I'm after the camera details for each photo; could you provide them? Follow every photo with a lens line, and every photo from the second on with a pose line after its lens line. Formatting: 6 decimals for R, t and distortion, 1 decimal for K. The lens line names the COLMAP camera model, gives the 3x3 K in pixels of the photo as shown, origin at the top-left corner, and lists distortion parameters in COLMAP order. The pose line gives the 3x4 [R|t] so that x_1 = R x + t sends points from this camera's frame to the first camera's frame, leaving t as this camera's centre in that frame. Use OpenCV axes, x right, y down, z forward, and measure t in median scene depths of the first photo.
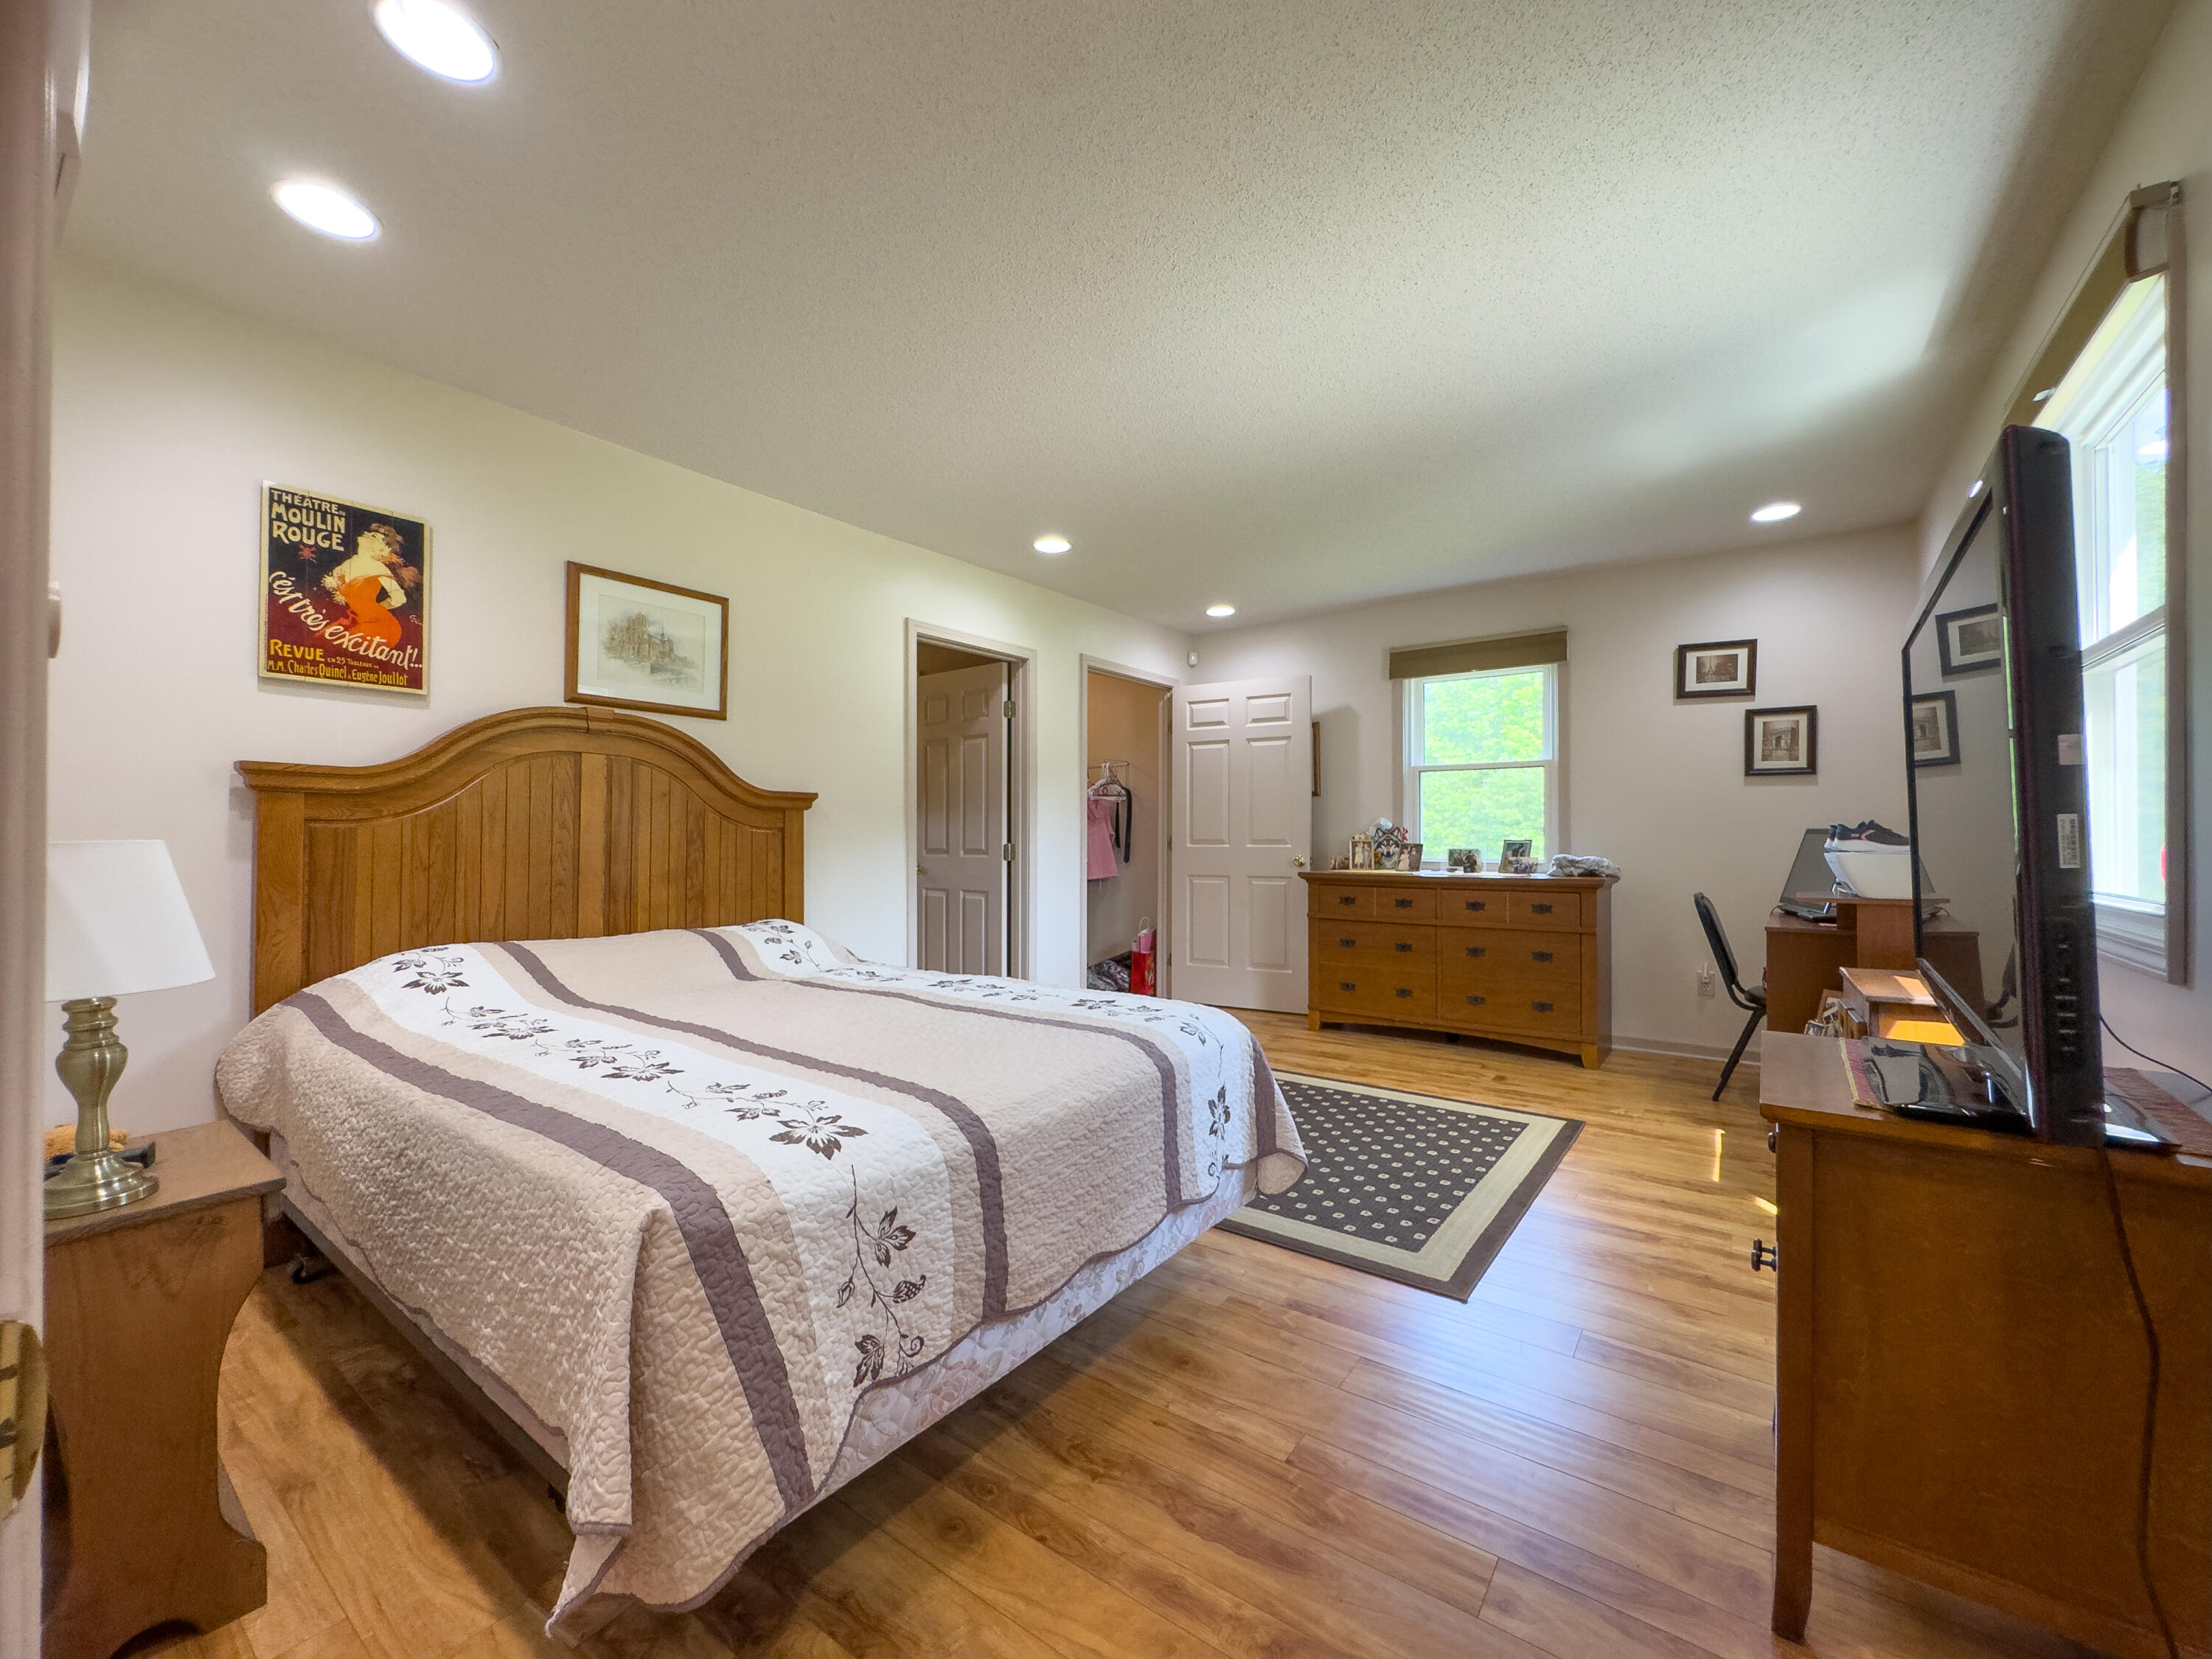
lens RADIAL K [[884.6, 0, 1100.1], [0, 884.6, 827.7], [0, 0, 1]] dist [-0.005490, 0.000705]
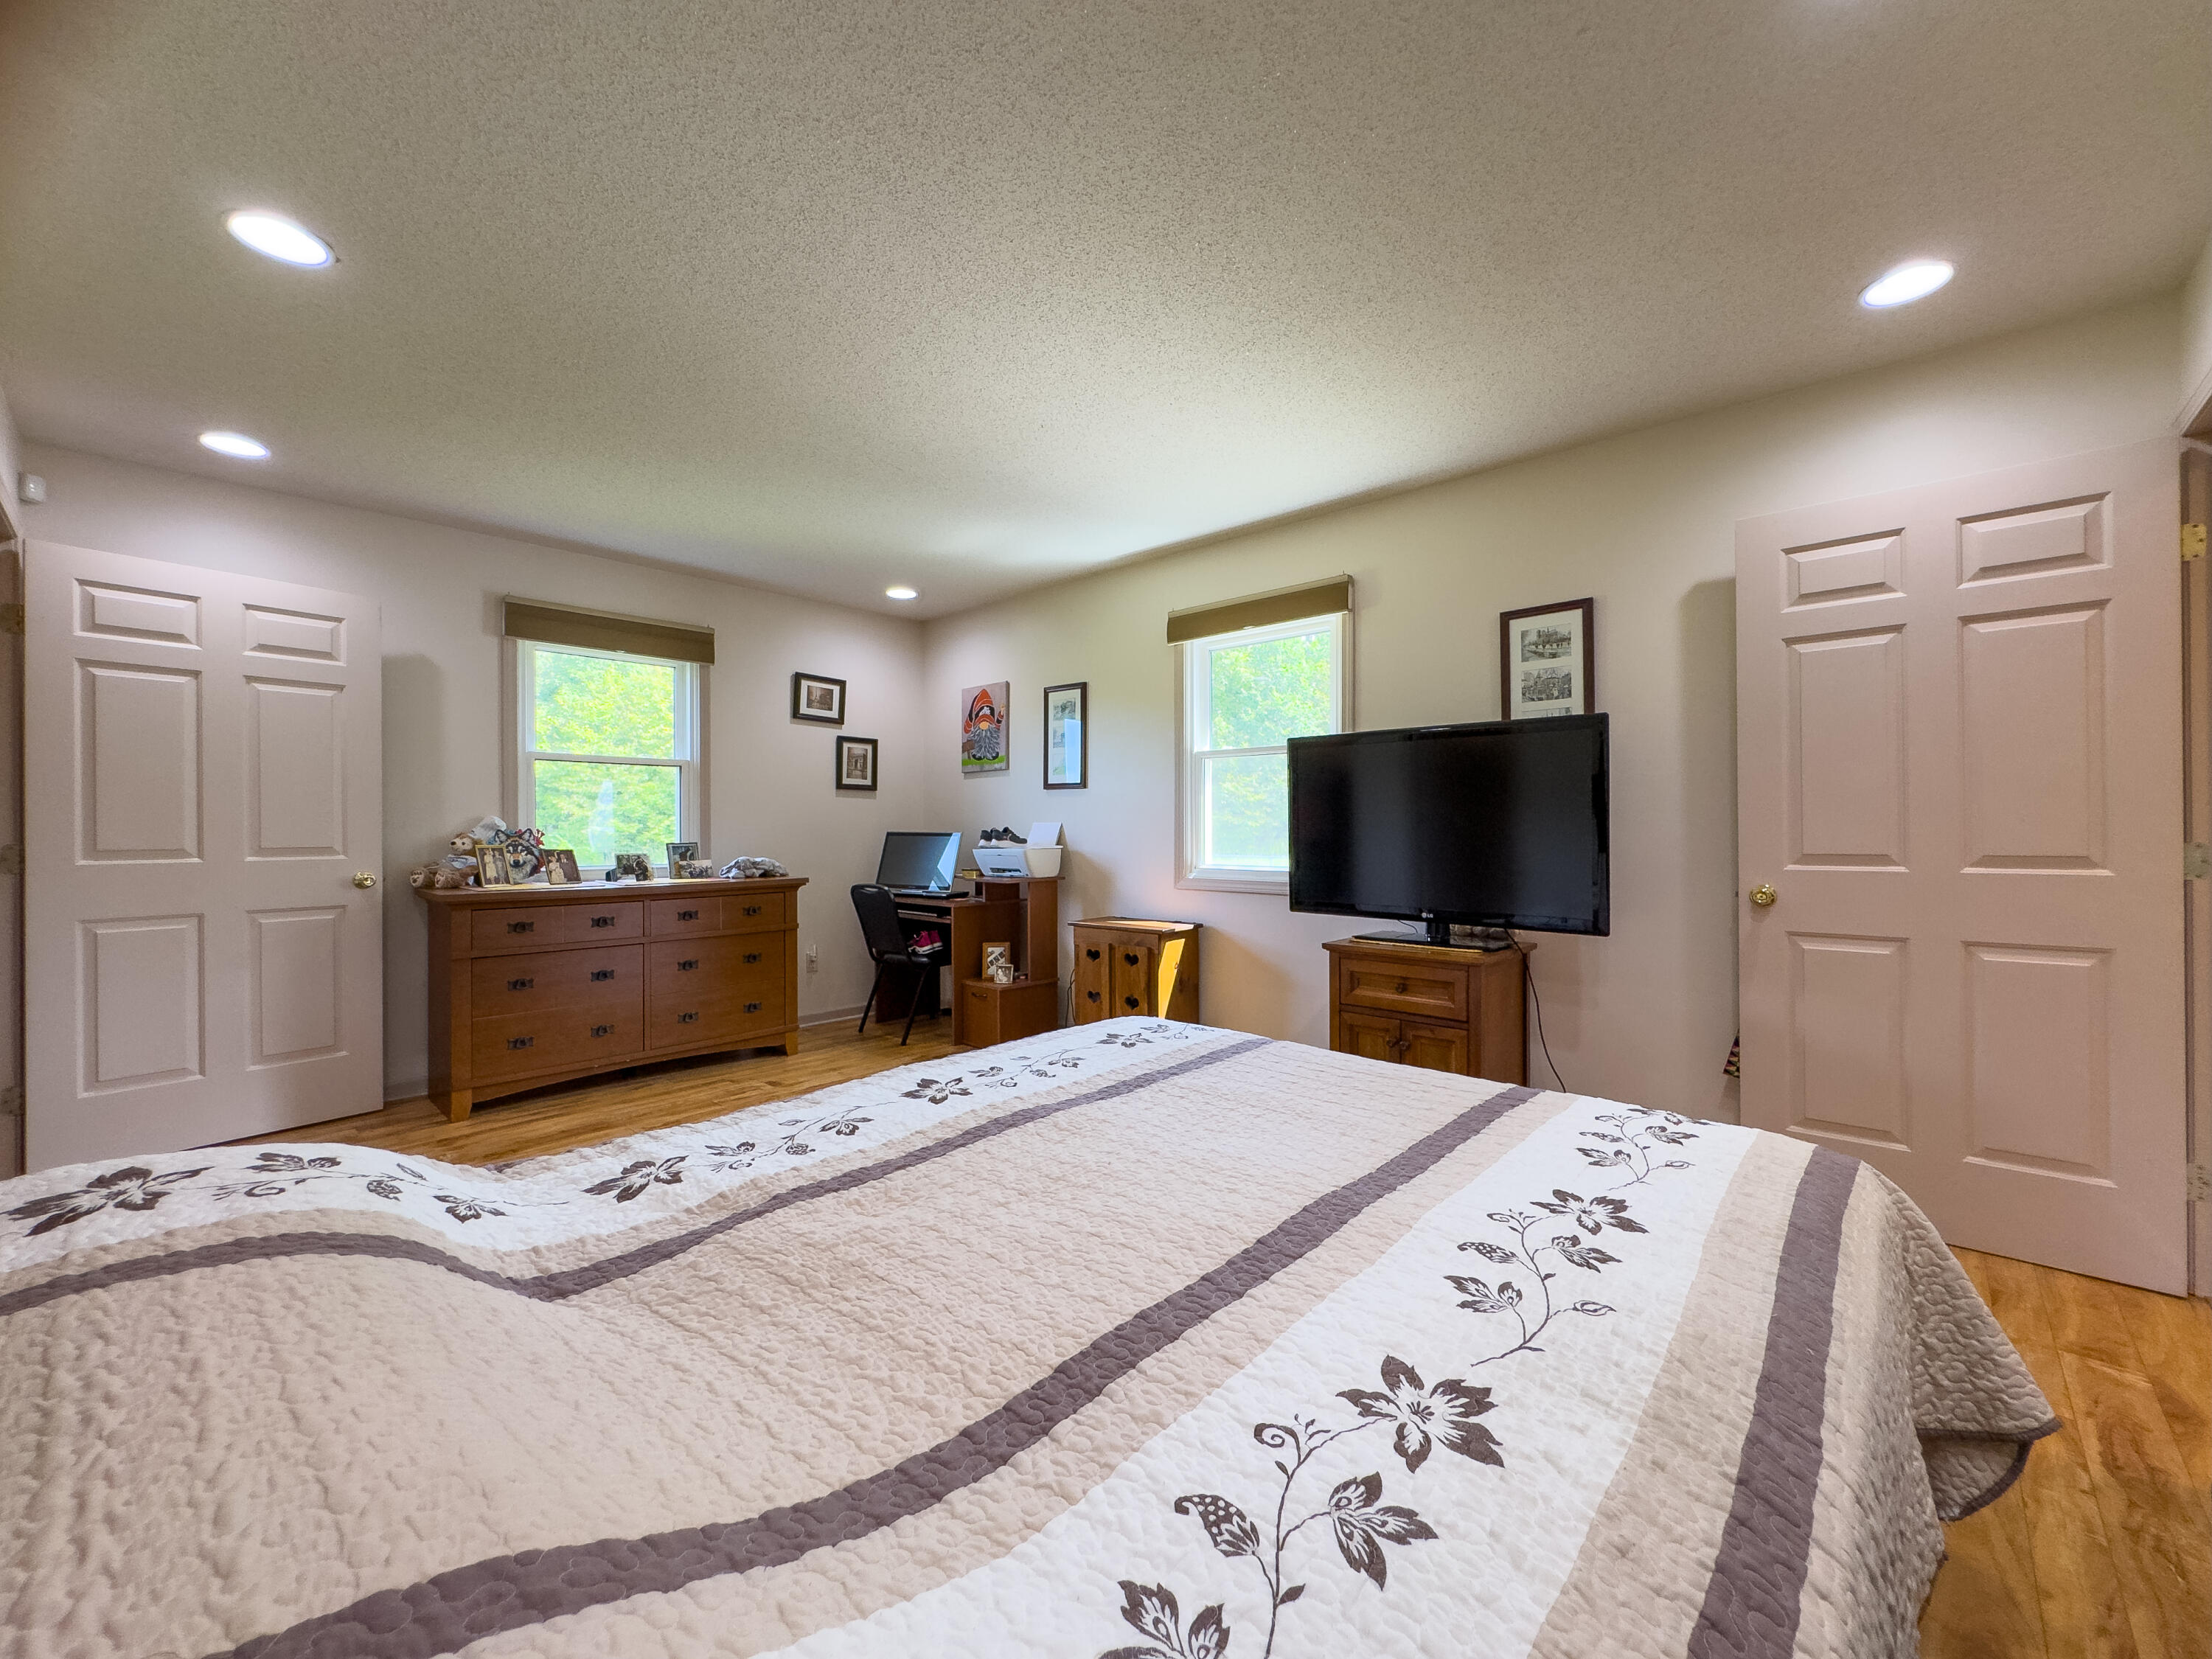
lens RADIAL K [[884.6, 0, 1097.0], [0, 884.6, 828.9], [0, 0, 1]] dist [-0.005490, 0.000705]
pose [[0.121338, 0.005966, 0.992593, -0.412567], [-0.003000, 0.999980, -0.005643, 0.002682], [-0.992607, -0.002293, 0.121353, 0.443307]]
